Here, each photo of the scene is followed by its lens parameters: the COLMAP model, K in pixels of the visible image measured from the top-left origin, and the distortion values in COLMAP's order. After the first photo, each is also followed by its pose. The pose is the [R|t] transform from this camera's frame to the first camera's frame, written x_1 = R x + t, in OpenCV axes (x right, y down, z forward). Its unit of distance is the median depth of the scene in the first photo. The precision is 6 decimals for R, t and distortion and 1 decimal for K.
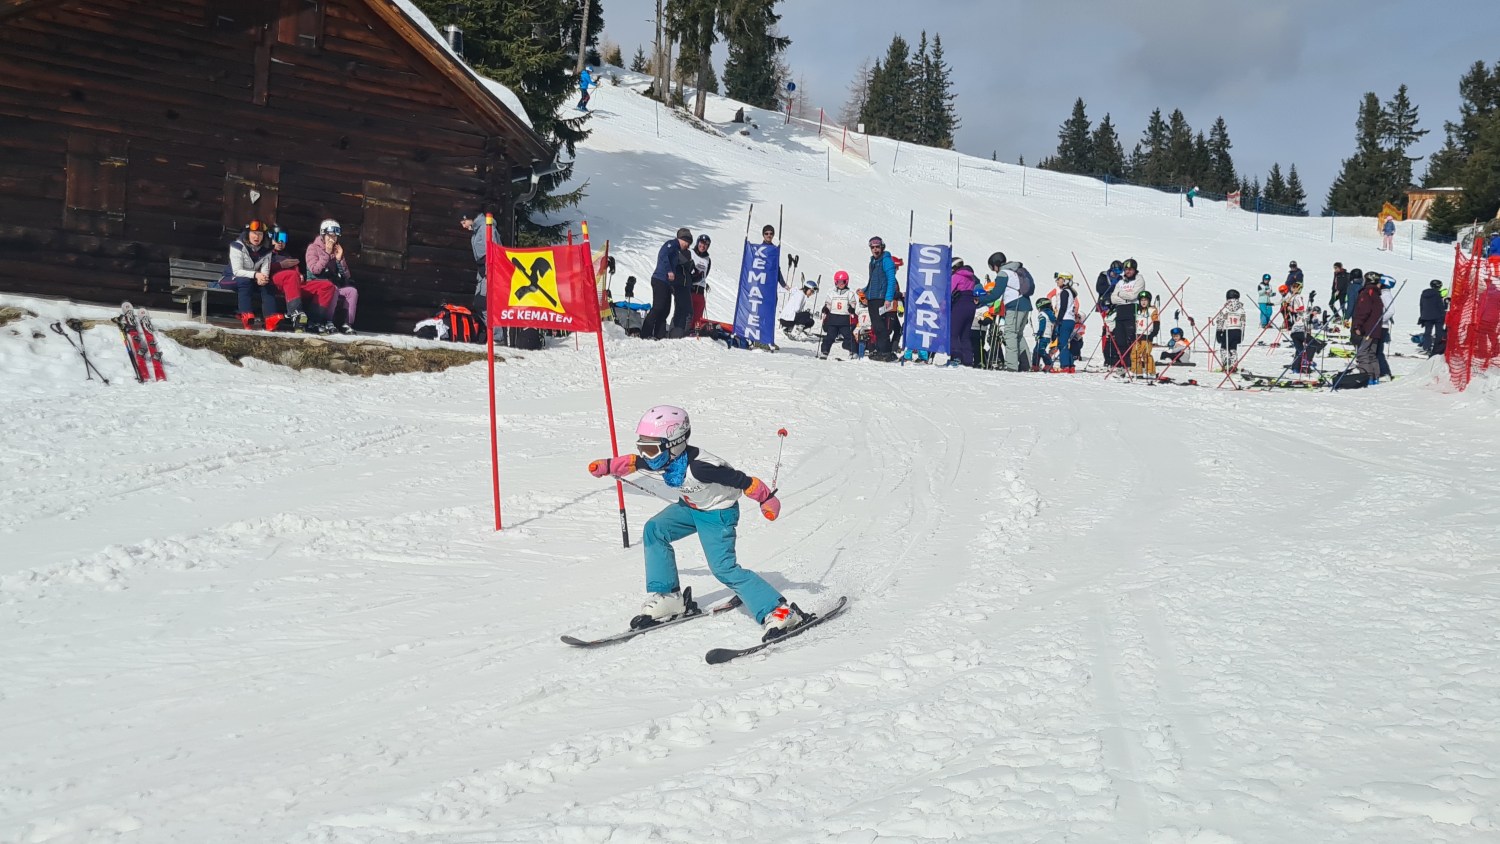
lens RADIAL K [[1438.1, 0, 701.2], [0, 1438.1, 420.1], [0, 0, 1]] dist [0.051561, -0.010001]
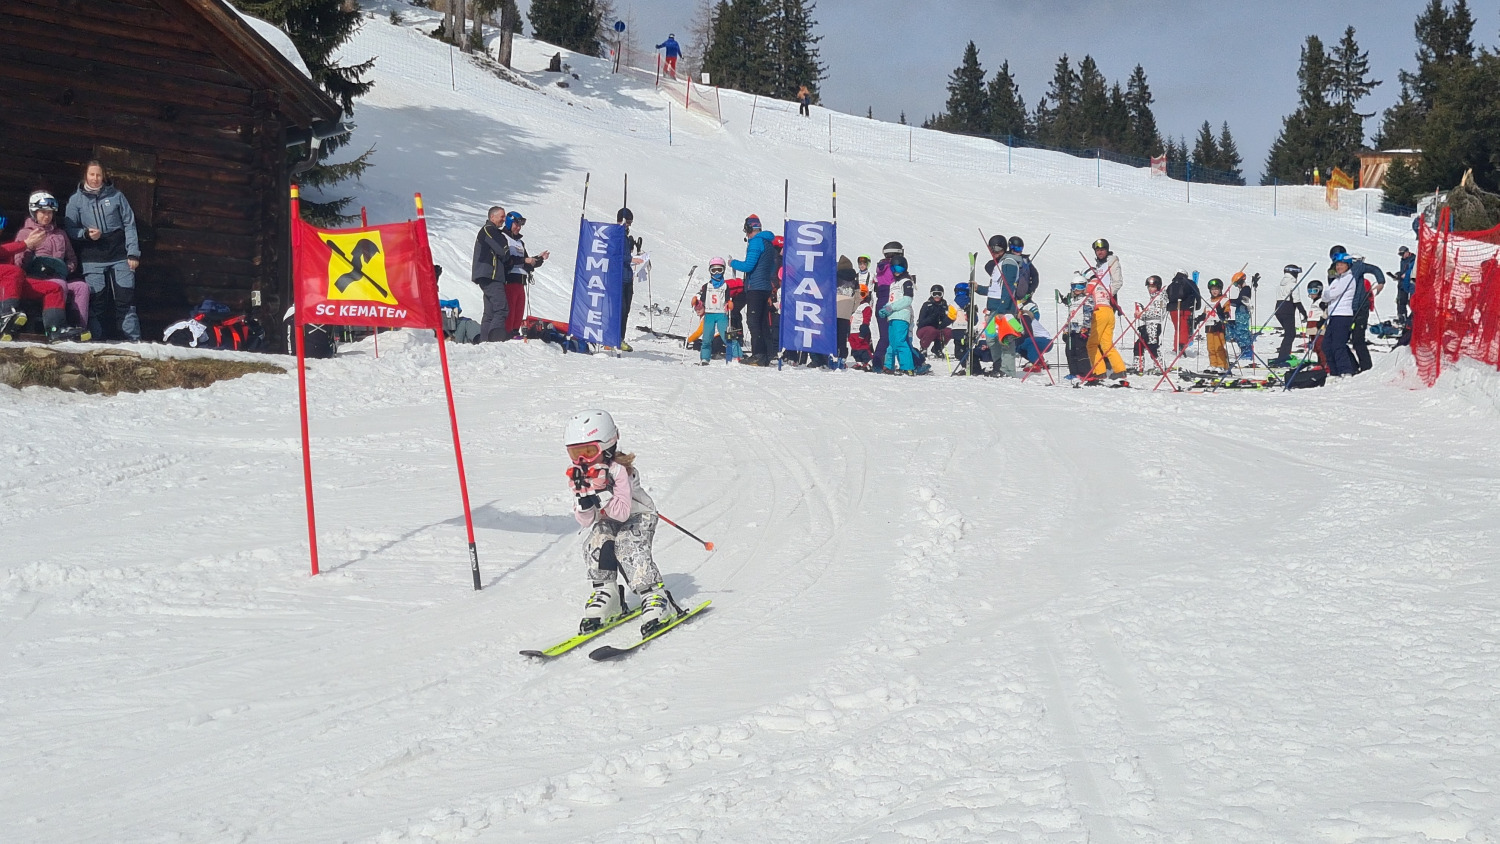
lens RADIAL K [[1824.8, 0, 710.8], [0, 1824.8, 425.3], [0, 0, 1]] dist [0.053208, 0.011292]
pose [[0.993748, -0.022814, 0.109290, -0.015207], [0.024163, 0.999647, -0.011028, 0.004616], [-0.109000, 0.013600, 0.993949, -0.023857]]
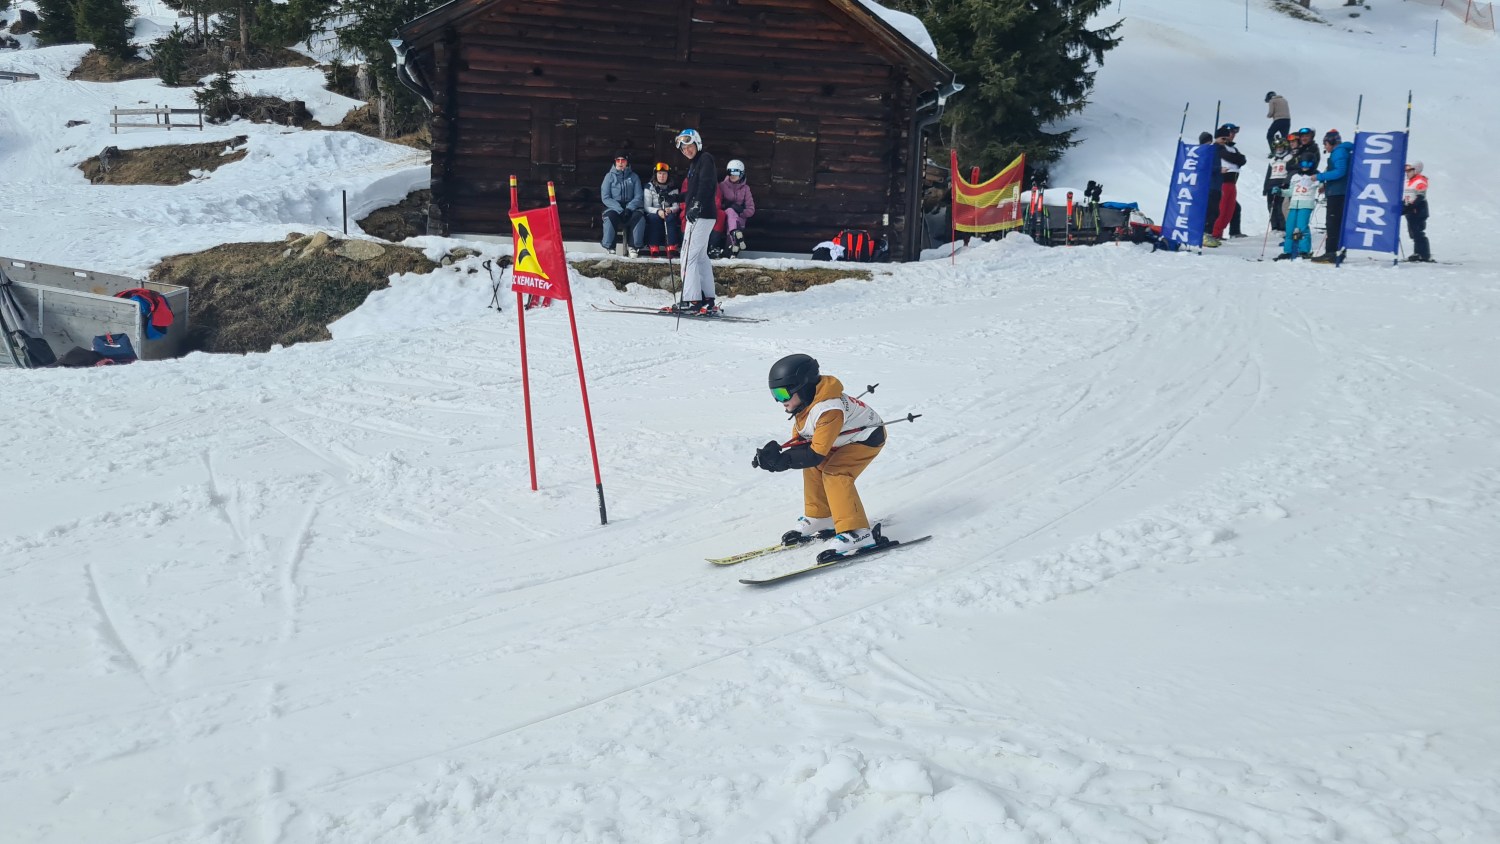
lens RADIAL K [[1117.3, 0, 717.1], [0, 1117.3, 428.0], [0, 0, 1]] dist [0.047001, -0.029739]
pose [[0.875333, 0.050668, -0.480858, 0.176931], [0.008310, 0.992771, 0.119736, -0.030657], [0.483449, -0.108805, 0.868584, 0.188225]]
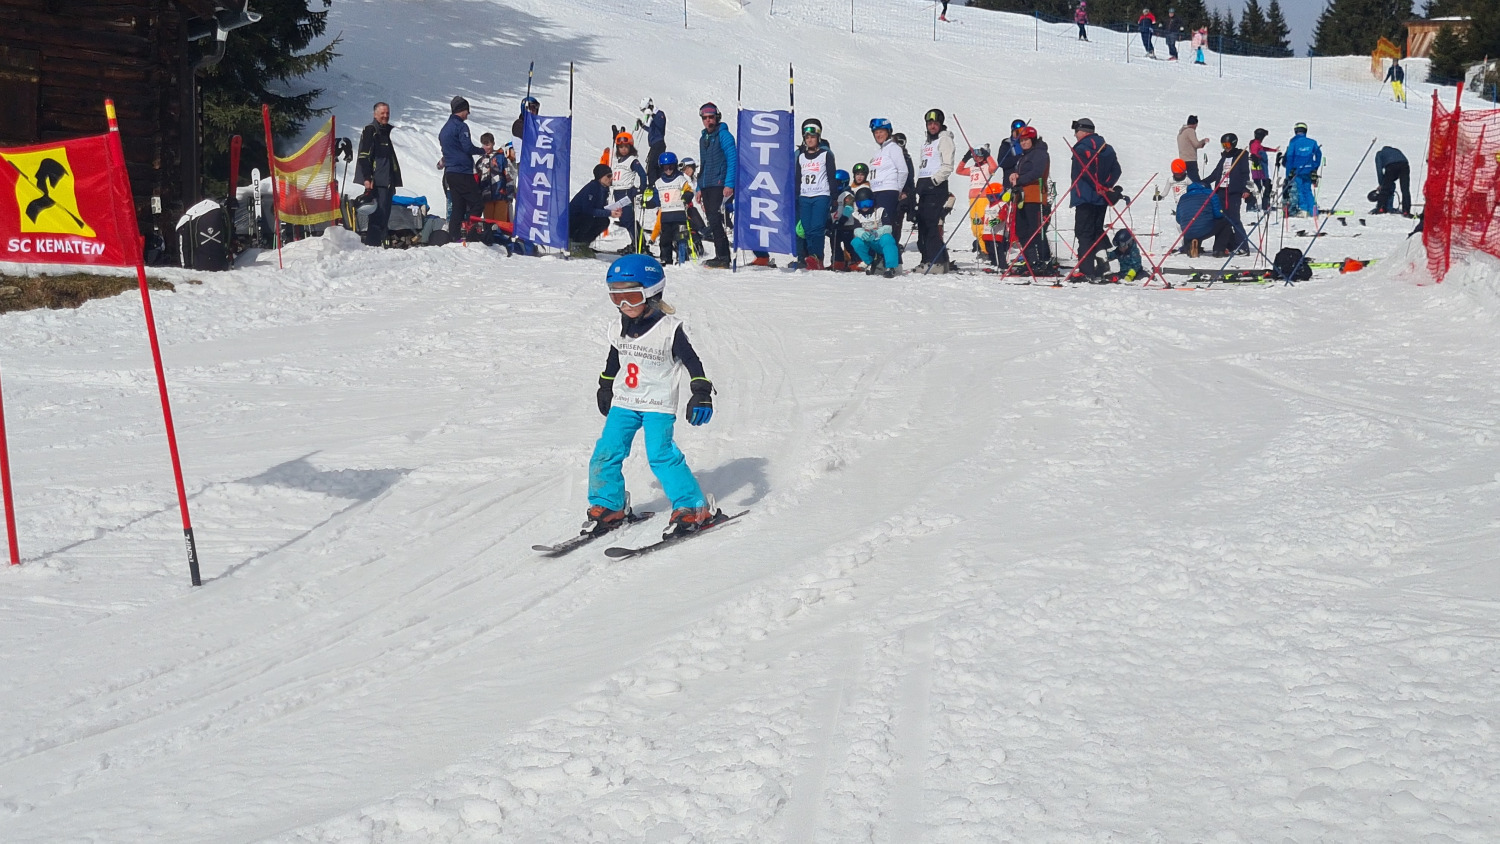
lens RADIAL K [[1795.3, 0, 691.7], [0, 1795.3, 403.2], [0, 0, 1]] dist [0.053801, -0.011977]
pose [[0.996758, -0.039893, 0.069867, 0.058879], [0.037059, 0.998455, 0.041409, -0.010886], [-0.071411, -0.038686, 0.996696, 0.070007]]
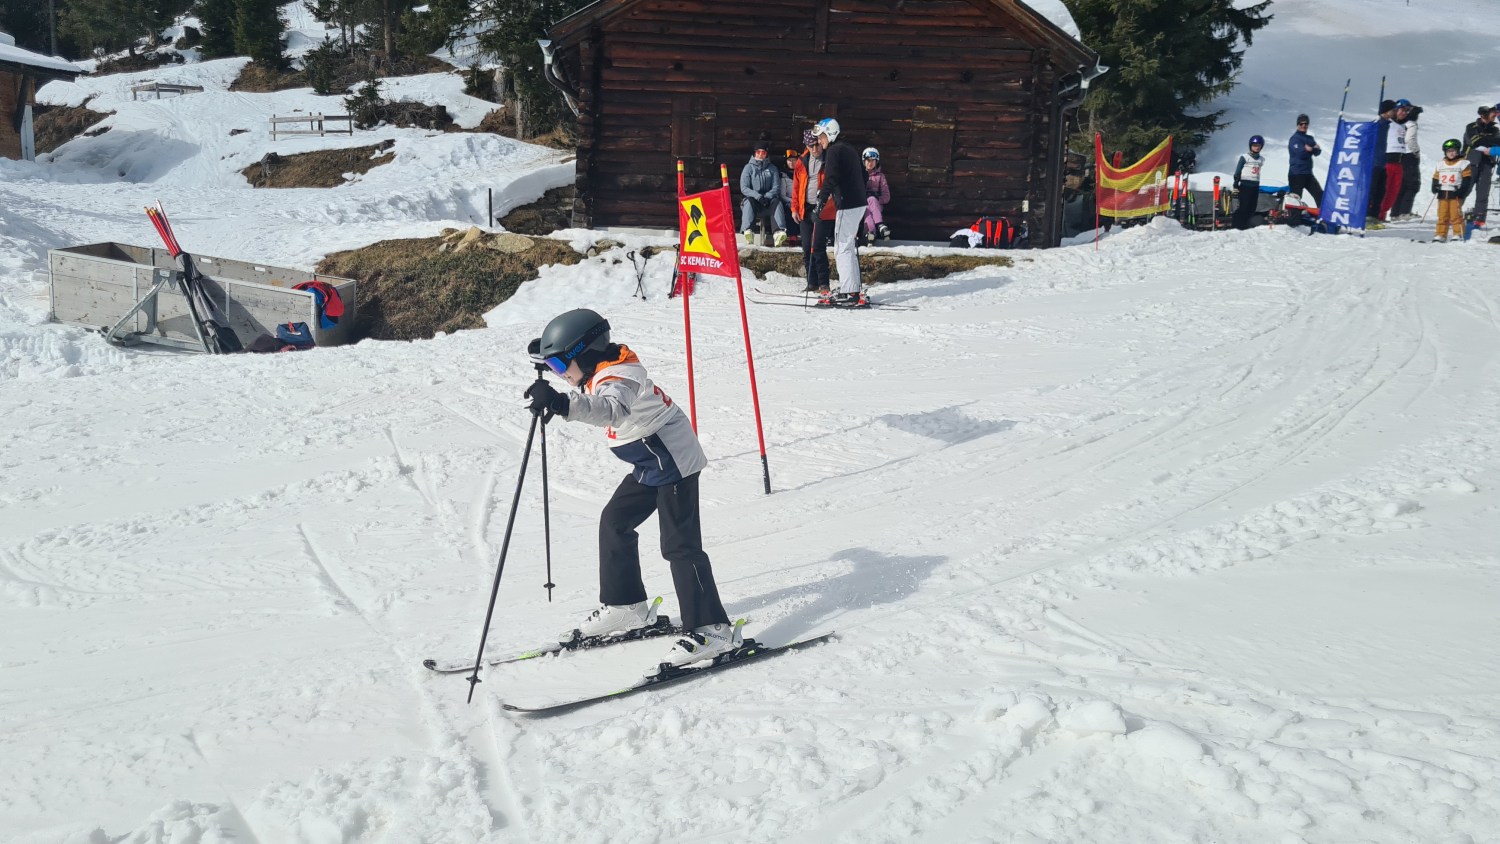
lens RADIAL K [[1117.3, 0, 717.1], [0, 1117.3, 428.0], [0, 0, 1]] dist [0.047001, -0.029739]
pose [[0.819446, 0.056208, -0.570394, 0.171769], [0.016282, 0.992495, 0.121194, -0.024623], [0.572925, -0.108599, 0.812381, 0.168867]]
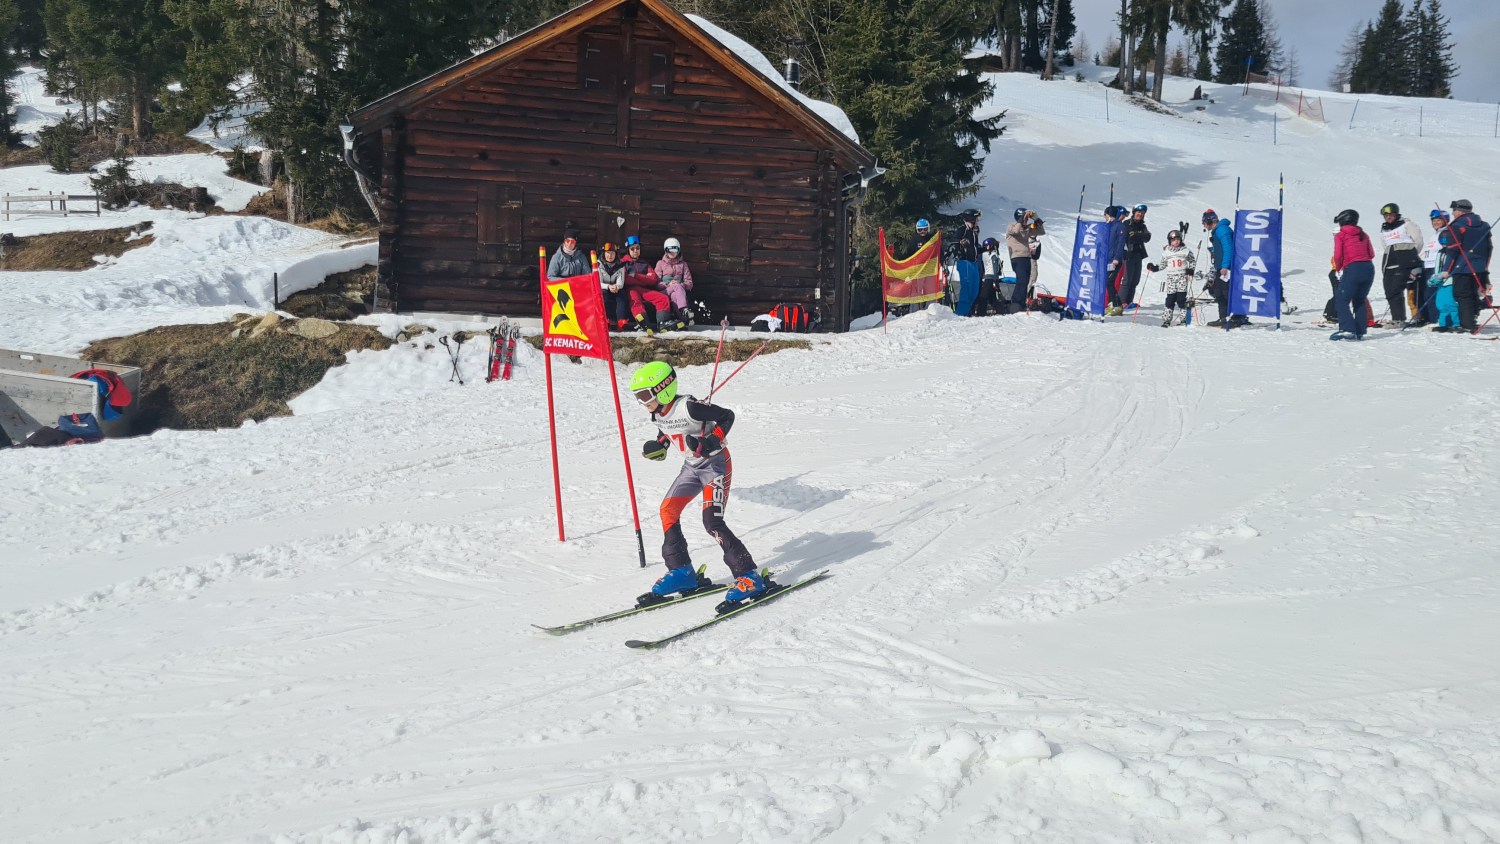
lens RADIAL K [[1113.9, 0, 717.6], [0, 1113.9, 427.5], [0, 0, 1]] dist [0.048808, -0.030876]
pose [[0.918244, -0.005875, -0.395971, 0.149048], [0.027991, 0.998352, 0.050099, -0.023544], [0.395024, -0.057087, 0.916896, 0.142273]]
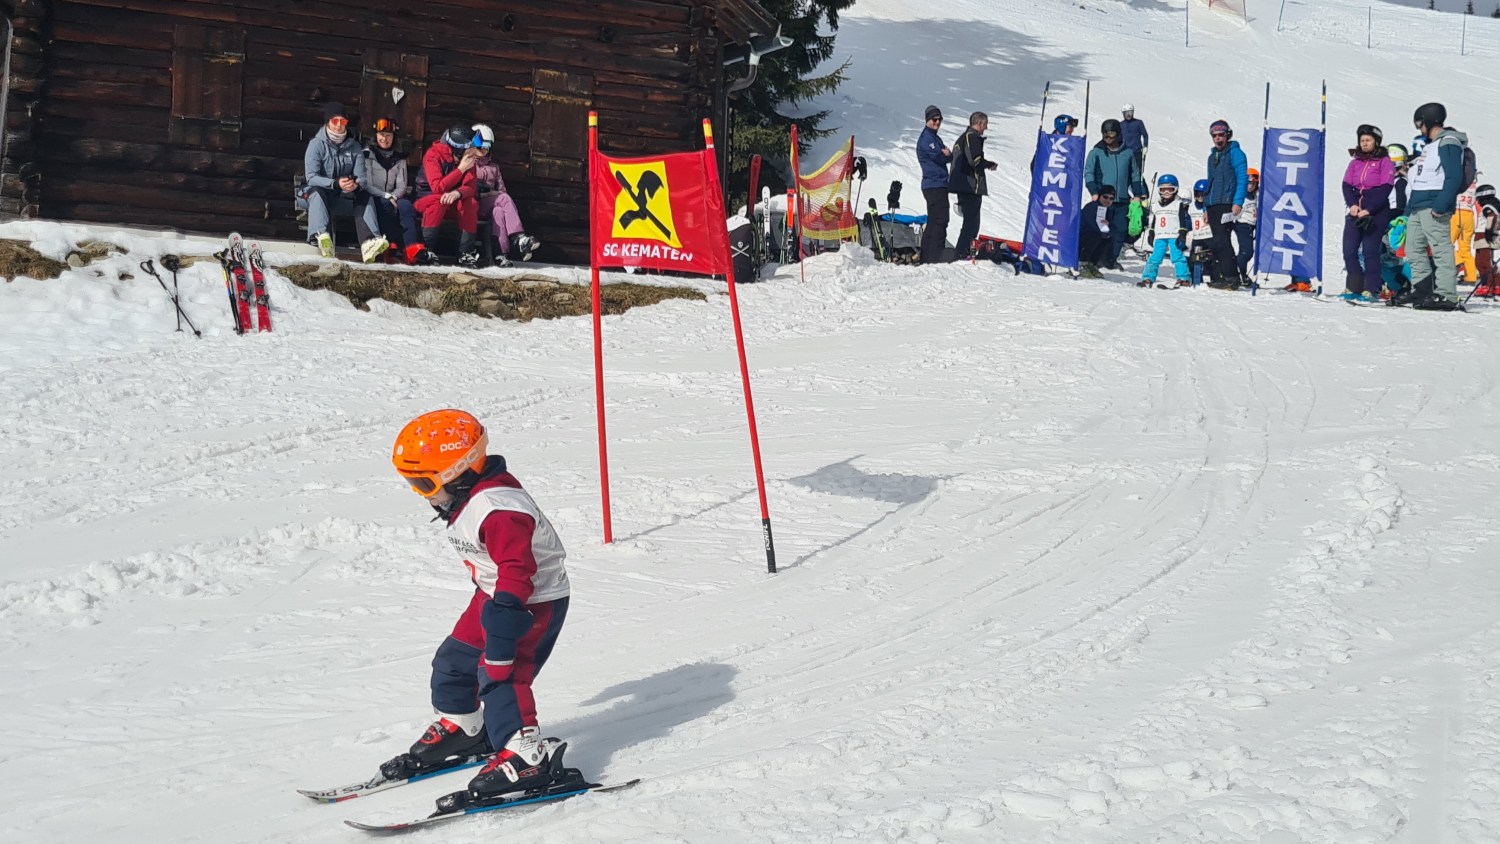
lens RADIAL K [[1790.0, 0, 700.5], [0, 1790.0, 401.4], [0, 0, 1]] dist [0.029561, 0.047014]
pose [[0.983064, -0.001013, -0.183260, 0.036560], [0.005512, 0.999696, 0.024039, -0.008828], [0.183180, -0.024642, 0.982771, 0.056245]]
